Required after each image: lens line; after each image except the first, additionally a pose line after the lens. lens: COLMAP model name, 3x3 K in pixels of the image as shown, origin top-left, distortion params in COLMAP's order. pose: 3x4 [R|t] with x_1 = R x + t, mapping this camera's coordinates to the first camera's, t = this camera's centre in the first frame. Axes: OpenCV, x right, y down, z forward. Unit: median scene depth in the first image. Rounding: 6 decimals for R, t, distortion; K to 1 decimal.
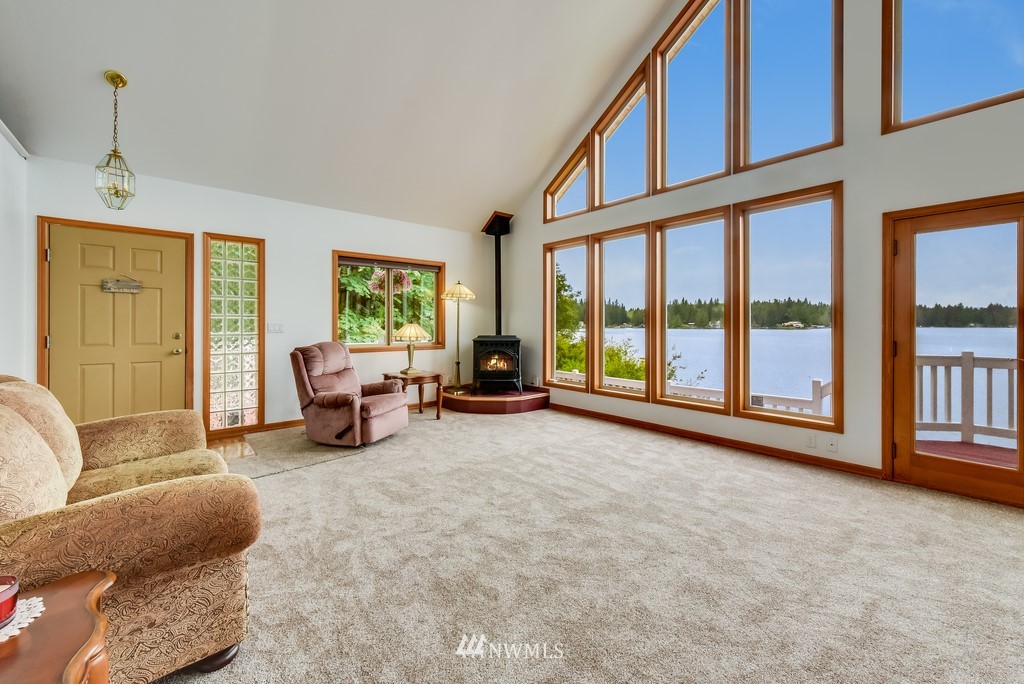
lens RADIAL K [[409.1, 0, 510.2], [0, 409.1, 324.2], [0, 0, 1]] dist [-0.000436, -0.000305]
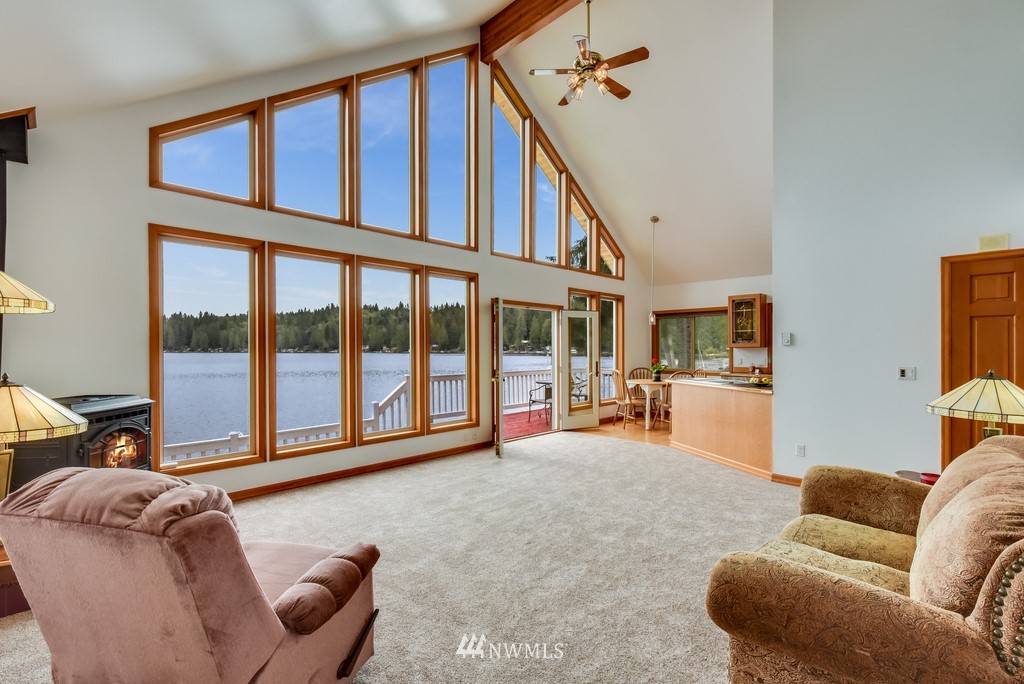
lens RADIAL K [[446.1, 0, 513.6], [0, 446.1, 351.9], [0, 0, 1]] dist [0.007536, -0.000101]
pose [[-0.089333, -0.010208, 0.995950, -0.590789], [0.002815, 0.999941, 0.010502, -0.028295], [-0.995998, 0.003741, -0.089299, 0.590366]]
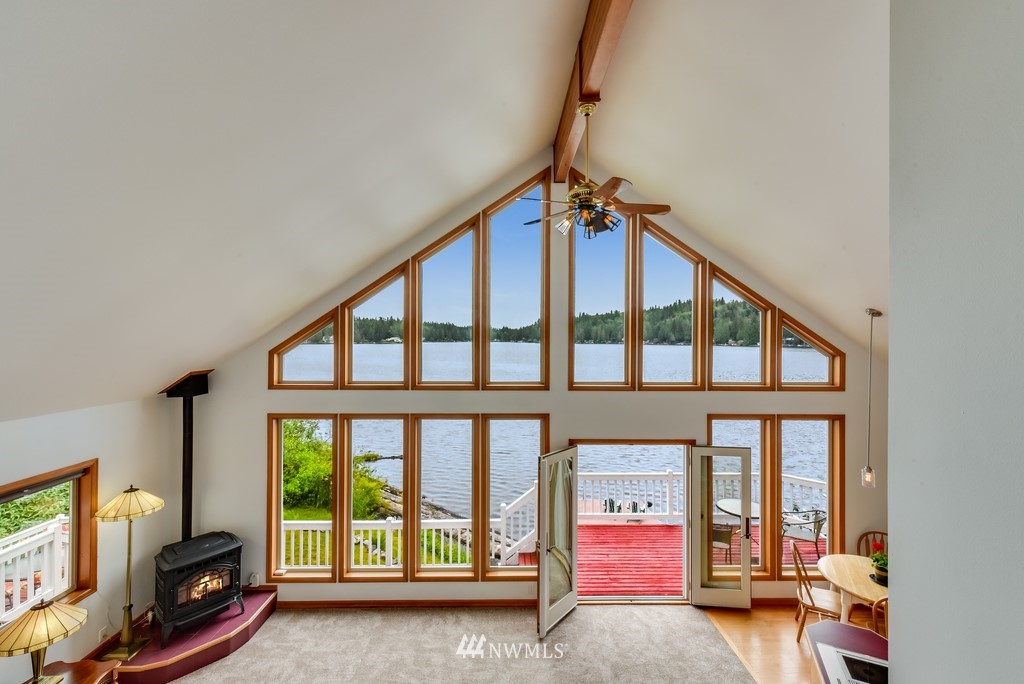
lens RADIAL K [[409.1, 0, 514.5], [0, 409.1, 336.5], [0, 0, 1]] dist [-0.000436, -0.000305]
pose [[0.628011, 0.007946, 0.778164, -0.266342], [-0.003082, 0.999965, -0.007724, -0.363344], [-0.778198, 0.002452, 0.628014, 0.081670]]
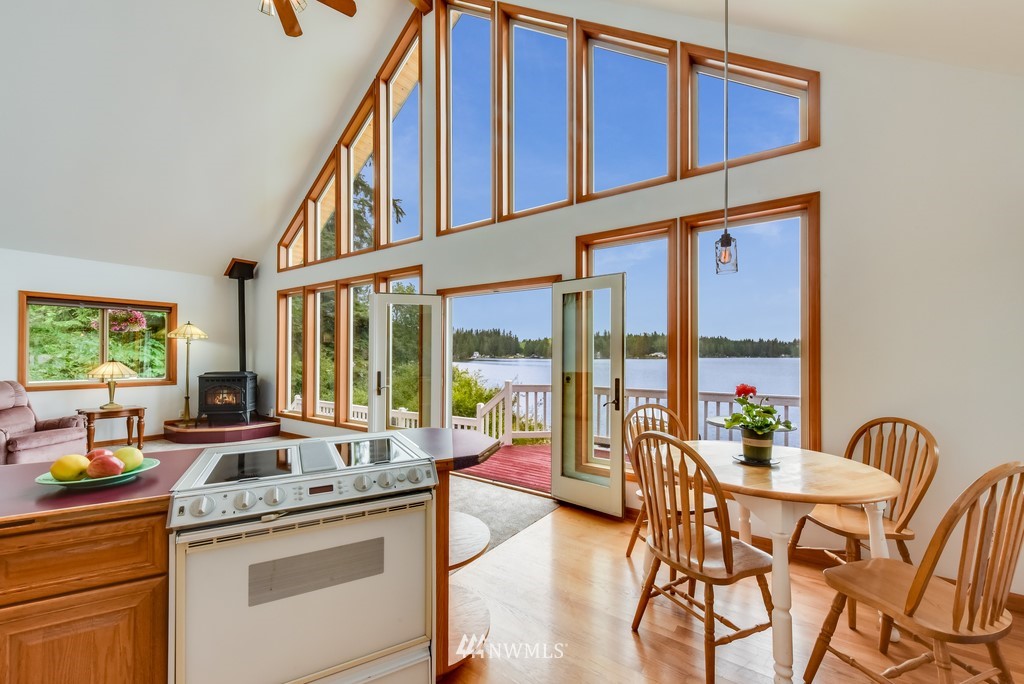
lens RADIAL K [[409.1, 0, 513.3], [0, 409.1, 350.4], [0, 0, 1]] dist [-0.000436, -0.000305]
pose [[0.965603, 0.003605, 0.259994, 0.435111], [-0.000868, 0.999943, -0.010642, -0.019585], [-0.260018, 0.010050, 0.965552, -0.268486]]
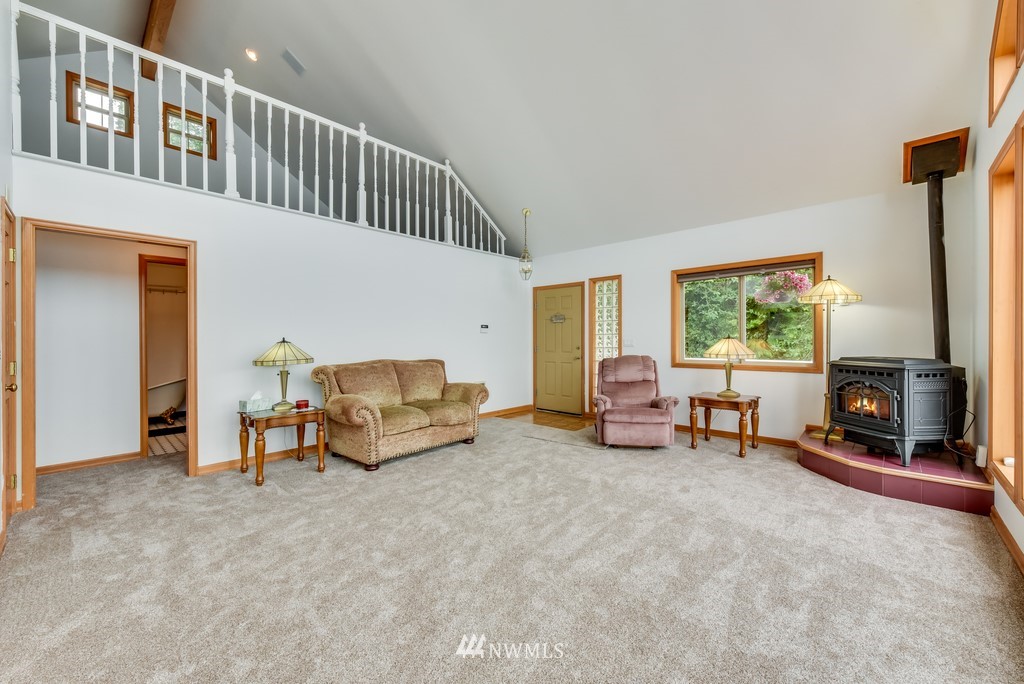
lens RADIAL K [[402.6, 0, 518.5], [0, 402.6, 341.0], [0, 0, 1]] dist [0.002711, 0.000258]
pose [[0.110098, 0.001462, -0.993920, 0.506829], [0.007589, 0.999969, 0.002311, -0.001873], [0.993892, -0.007798, 0.110084, 0.424877]]
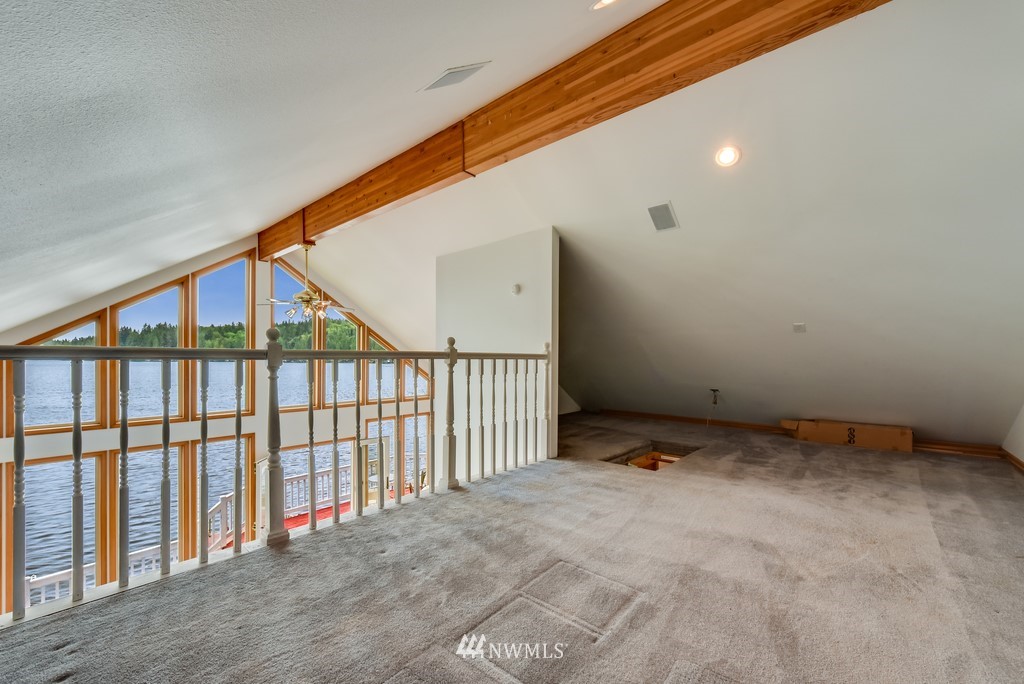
lens RADIAL K [[409.1, 0, 514.3], [0, 409.1, 357.6], [0, 0, 1]] dist [-0.000436, -0.000305]
pose [[-0.155773, 0.000085, 0.987793, -0.816393], [-0.002503, 0.999997, -0.000481, -0.422389], [-0.987790, -0.002548, -0.155772, 0.020080]]
